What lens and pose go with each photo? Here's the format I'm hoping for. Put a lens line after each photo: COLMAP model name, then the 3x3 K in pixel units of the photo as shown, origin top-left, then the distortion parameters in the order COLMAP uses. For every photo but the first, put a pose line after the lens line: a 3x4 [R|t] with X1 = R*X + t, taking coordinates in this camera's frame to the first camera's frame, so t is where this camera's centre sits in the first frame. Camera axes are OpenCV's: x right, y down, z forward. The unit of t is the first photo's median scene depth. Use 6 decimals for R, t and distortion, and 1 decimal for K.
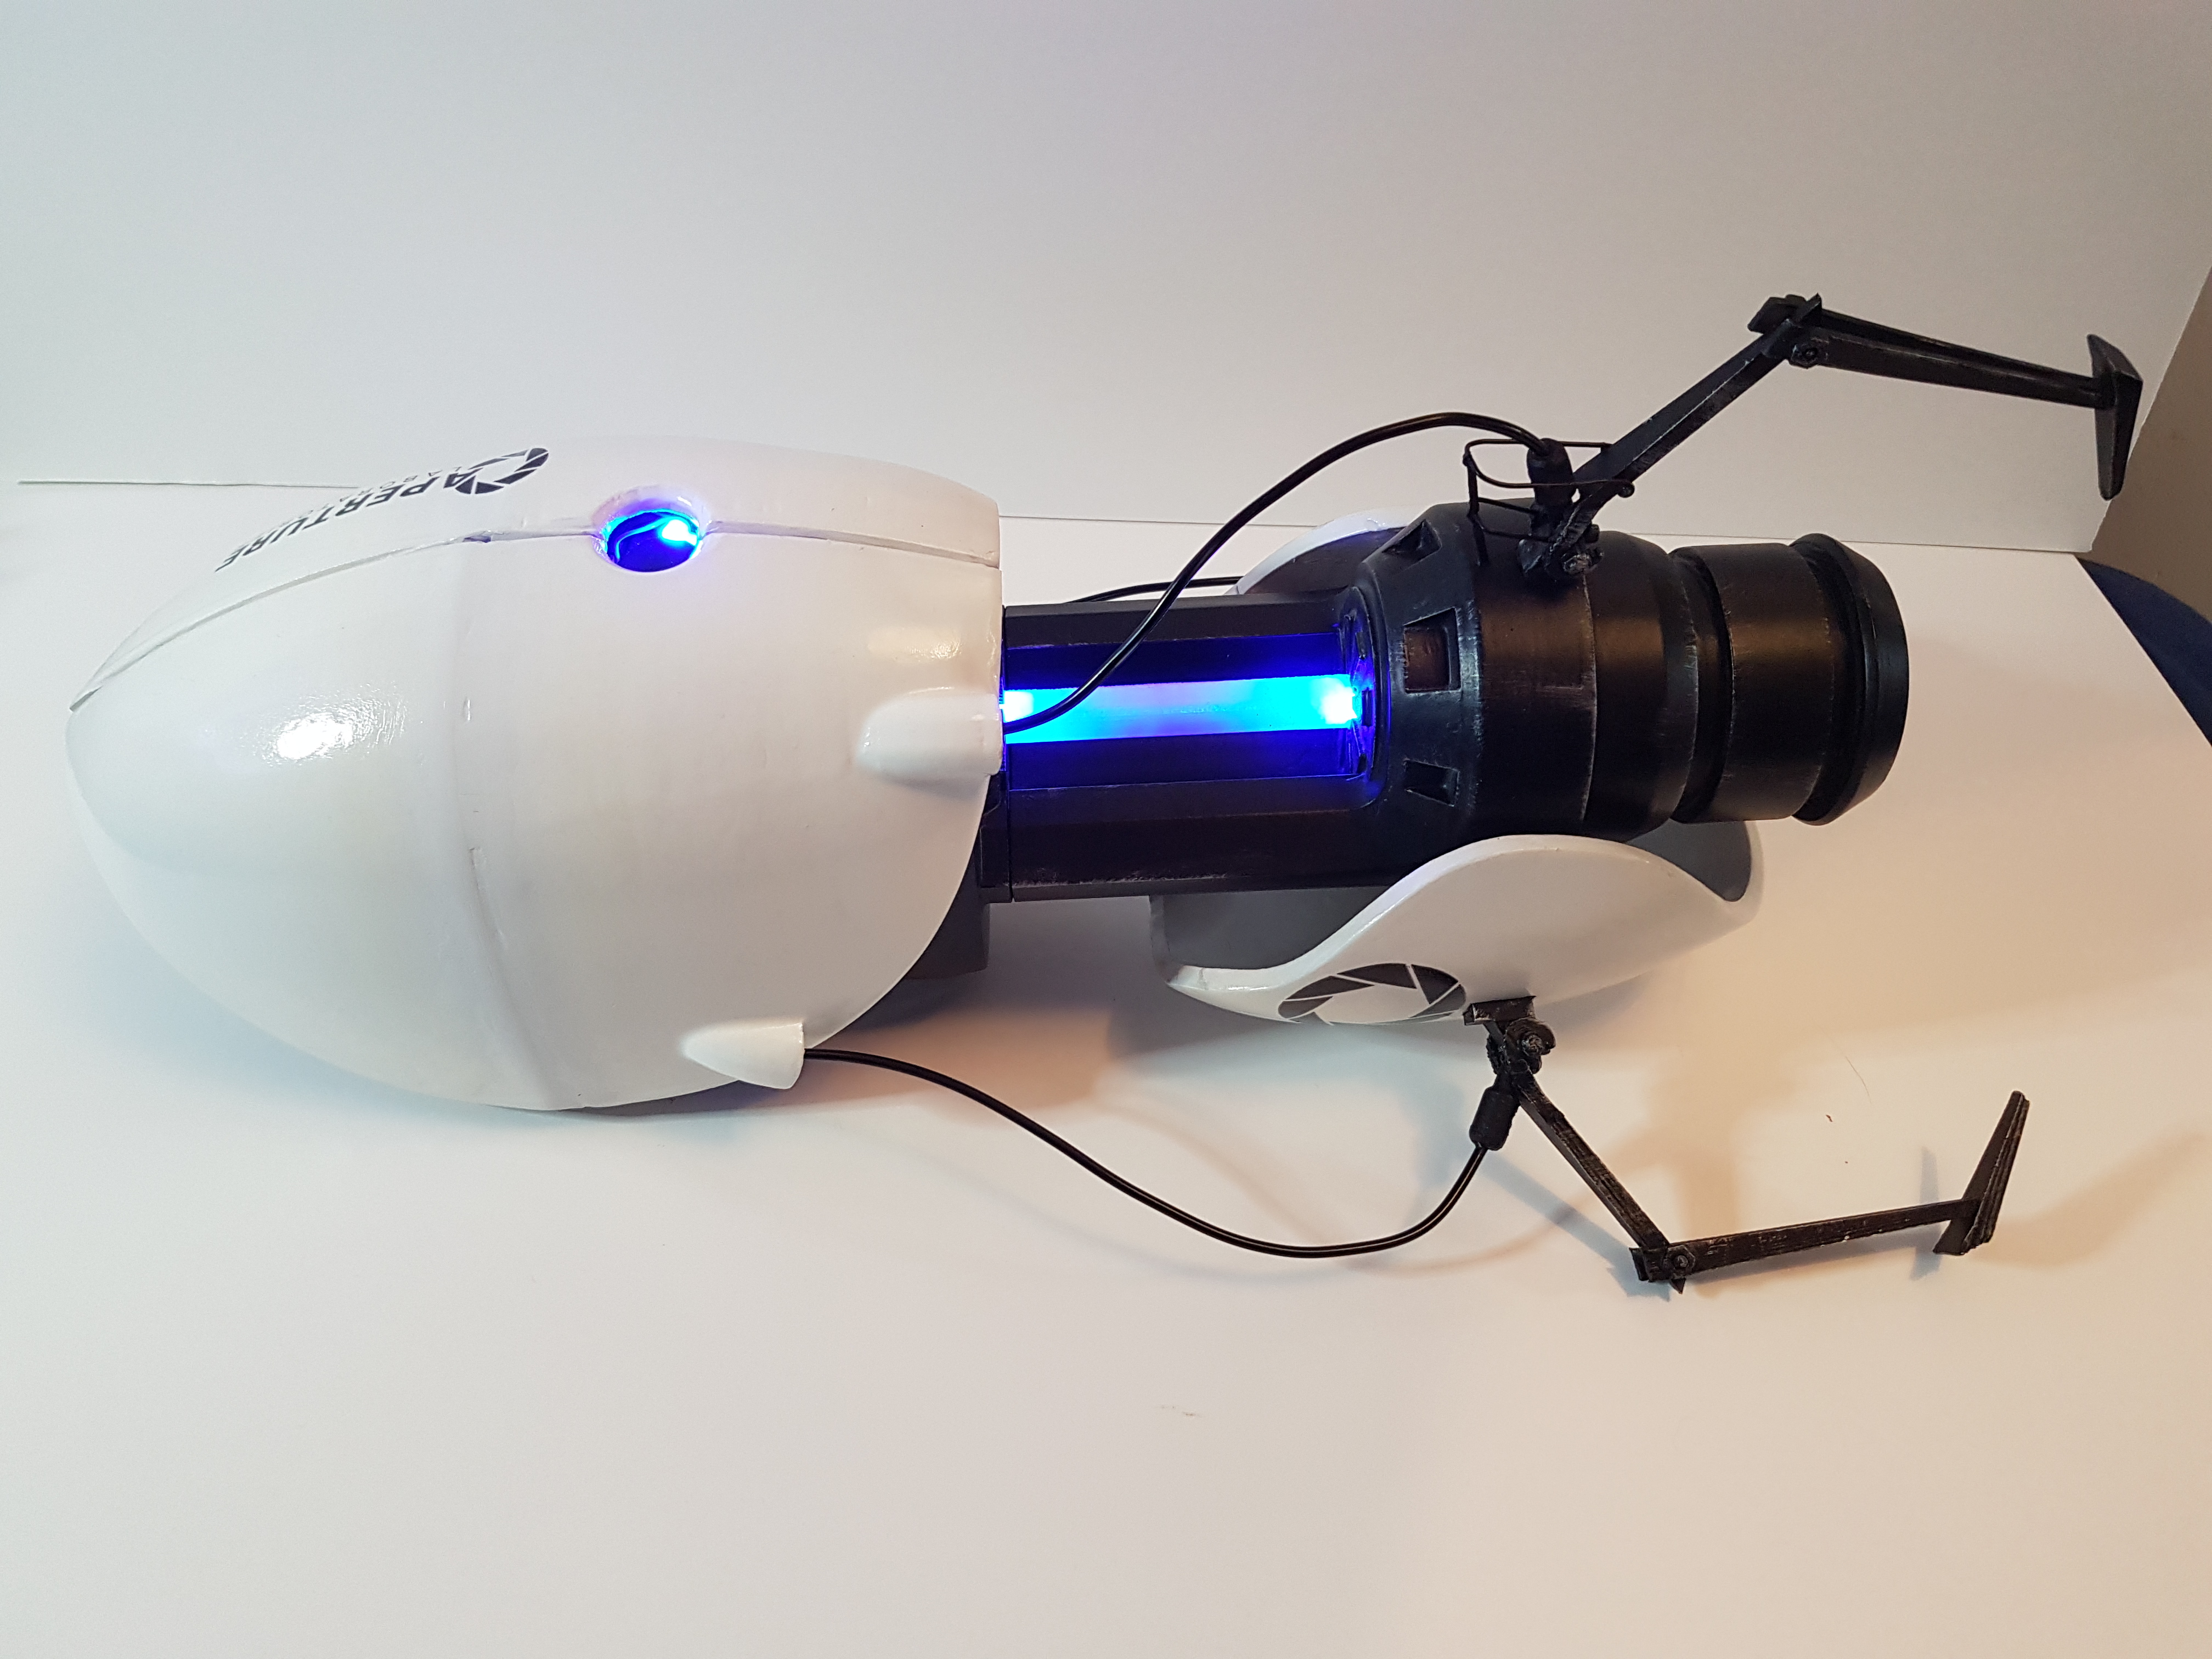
lens RADIAL K [[1885.4, 0, 1070.9], [0, 1885.4, 834.0], [0, 0, 1]] dist [0.237078, -0.554103]
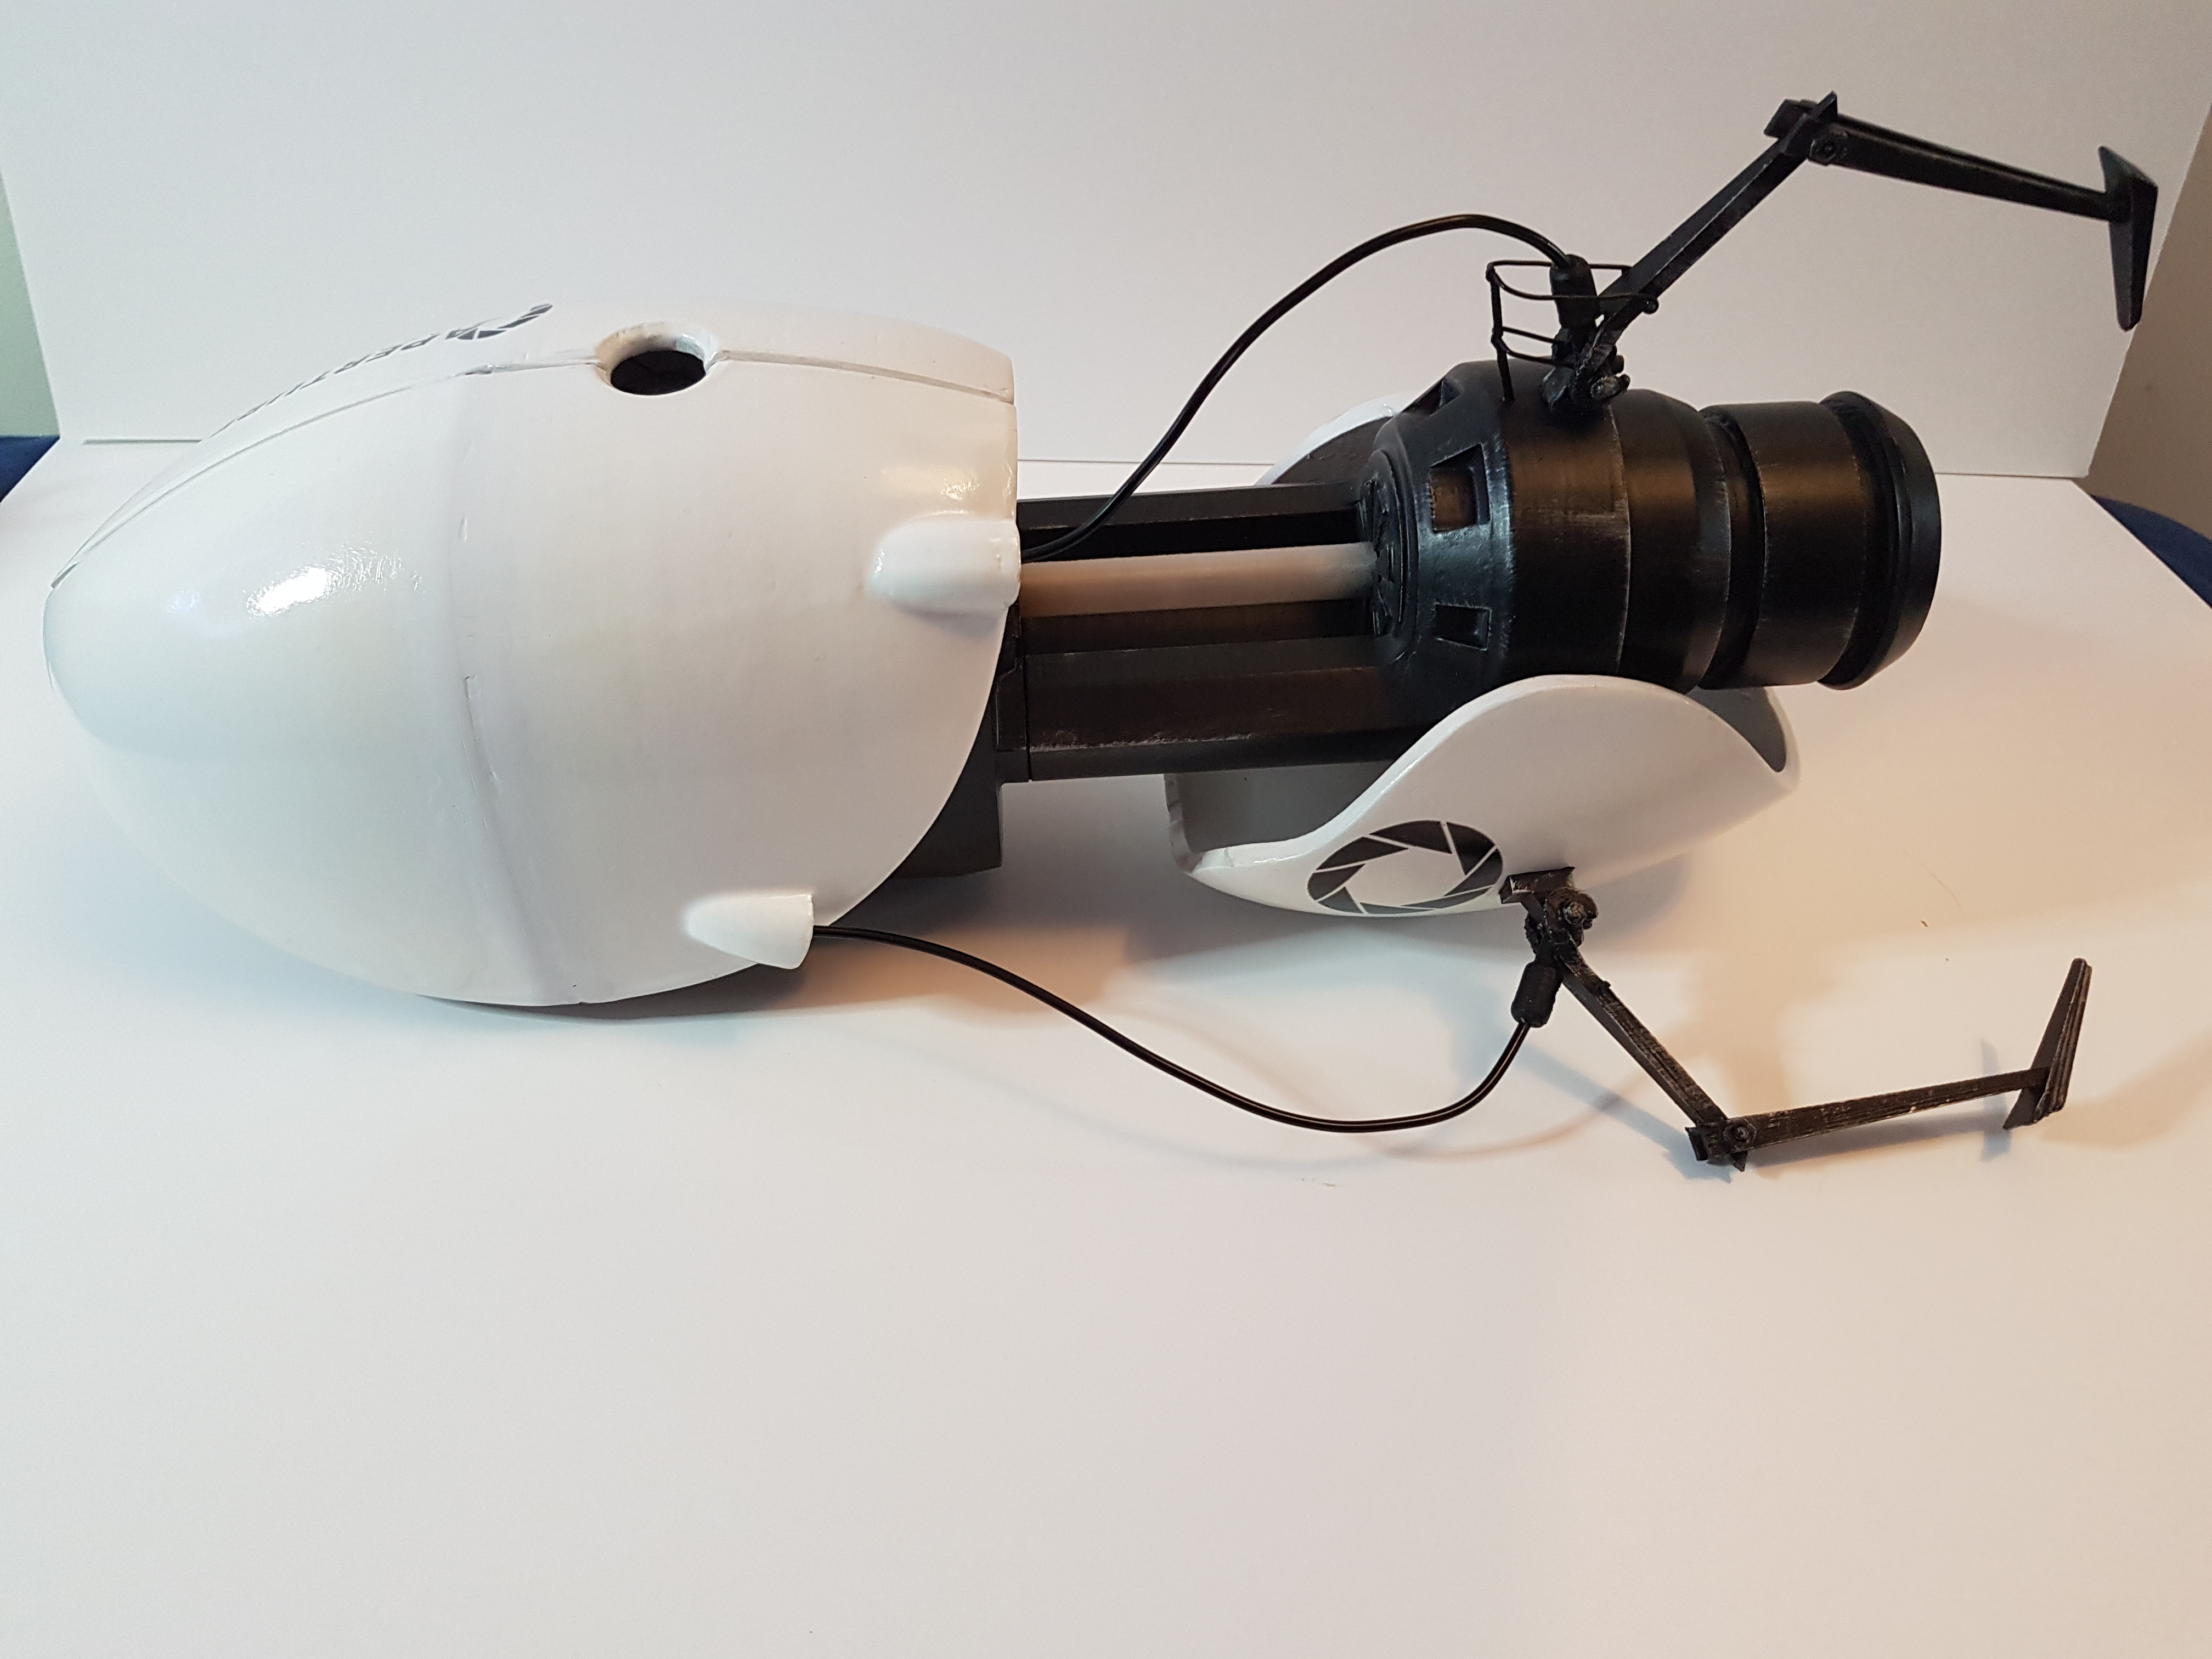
lens RADIAL K [[1885.4, 0, 1070.9], [0, 1885.4, 834.0], [0, 0, 1]] dist [0.237078, -0.554103]
pose [[0.999749, -0.015438, 0.016216, -0.026074], [0.017191, 0.993309, -0.114196, 0.180042], [-0.014344, 0.114446, 0.993326, 0.048966]]
